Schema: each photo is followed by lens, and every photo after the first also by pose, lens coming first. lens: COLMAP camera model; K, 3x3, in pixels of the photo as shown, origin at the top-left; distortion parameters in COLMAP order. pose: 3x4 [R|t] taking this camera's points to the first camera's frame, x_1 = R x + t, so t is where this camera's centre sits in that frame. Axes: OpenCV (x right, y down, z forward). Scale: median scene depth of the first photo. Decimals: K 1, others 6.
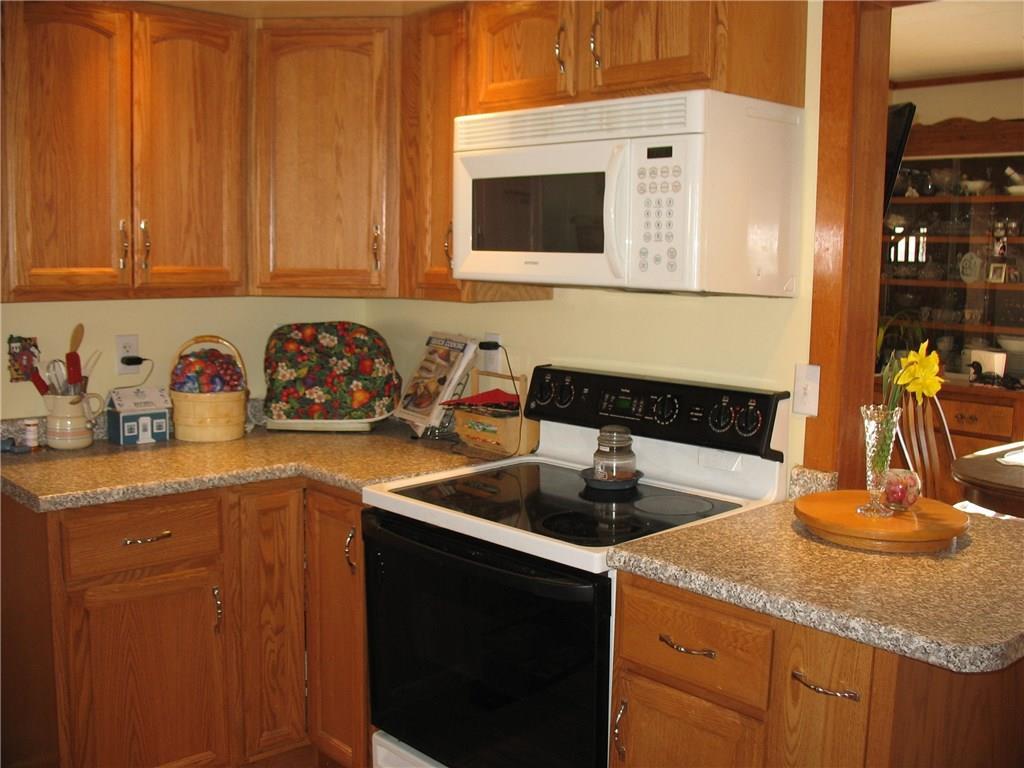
lens RADIAL K [[1069.6, 0, 511.1], [0, 1069.6, 386.4], [0, 0, 1]] dist [-0.078702, 0.000000]
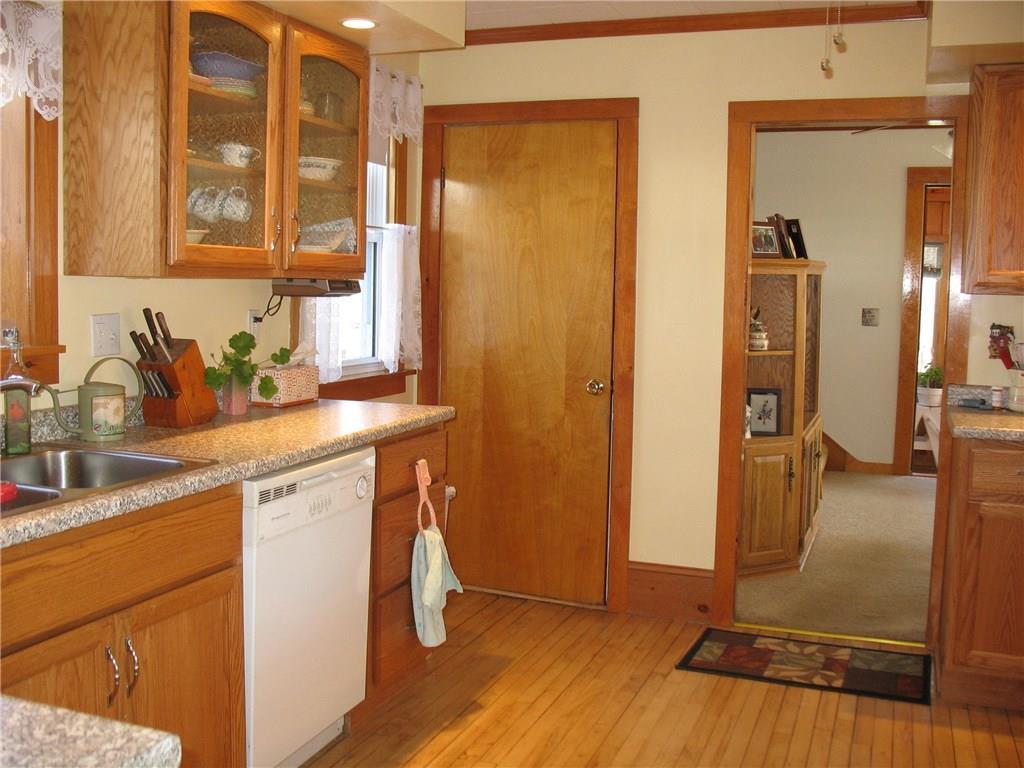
lens RADIAL K [[1069.6, 0, 510.6], [0, 1069.6, 381.2], [0, 0, 1]] dist [-0.078702, 0.000000]
pose [[0.456171, 0.069391, -0.887182, 0.442910], [-0.118718, 0.992789, 0.016608, 0.075961], [0.881938, 0.097748, 0.461120, -0.157589]]
